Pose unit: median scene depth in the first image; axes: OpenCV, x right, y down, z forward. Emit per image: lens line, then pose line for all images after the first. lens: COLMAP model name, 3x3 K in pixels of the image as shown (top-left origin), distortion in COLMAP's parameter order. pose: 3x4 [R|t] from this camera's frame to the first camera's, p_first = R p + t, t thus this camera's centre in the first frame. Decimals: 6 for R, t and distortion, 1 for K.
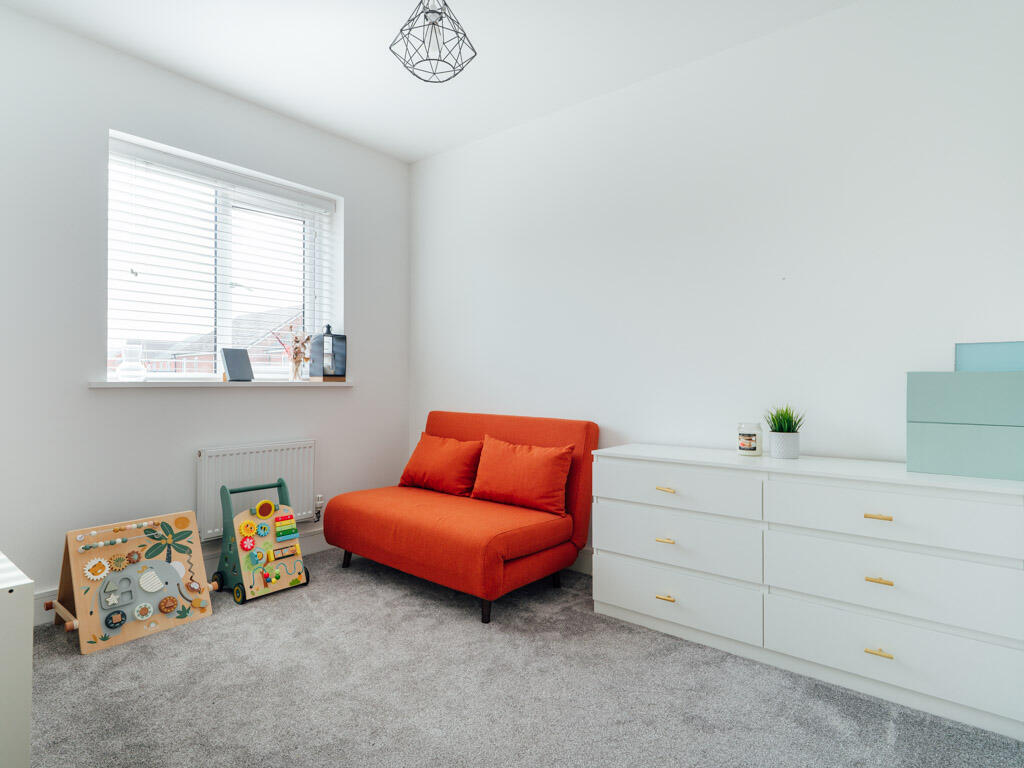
lens RADIAL K [[563.3, 0, 508.9], [0, 563.3, 385.3], [0, 0, 1]] dist [0.018422, -0.006931]
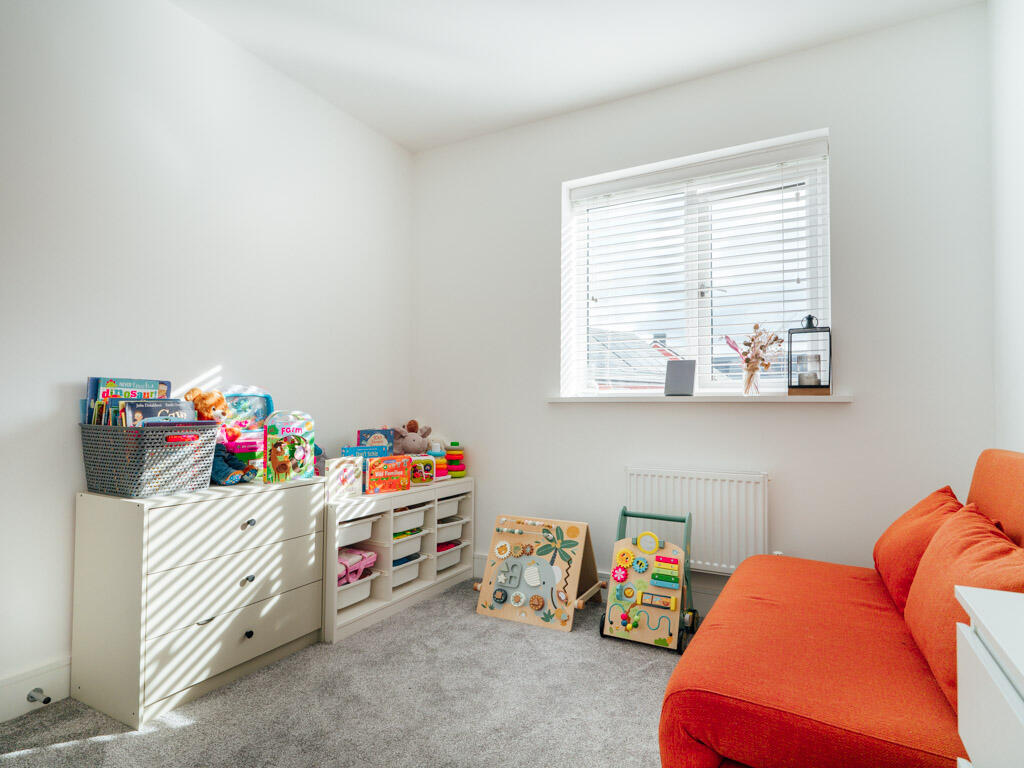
lens RADIAL K [[563.3, 0, 512.2], [0, 563.3, 389.6], [0, 0, 1]] dist [0.018422, -0.006931]
pose [[0.191635, -0.030716, -0.980985, 0.428097], [-0.007514, 0.999435, -0.032762, 0.016987], [0.981437, 0.013649, 0.191296, 0.700436]]
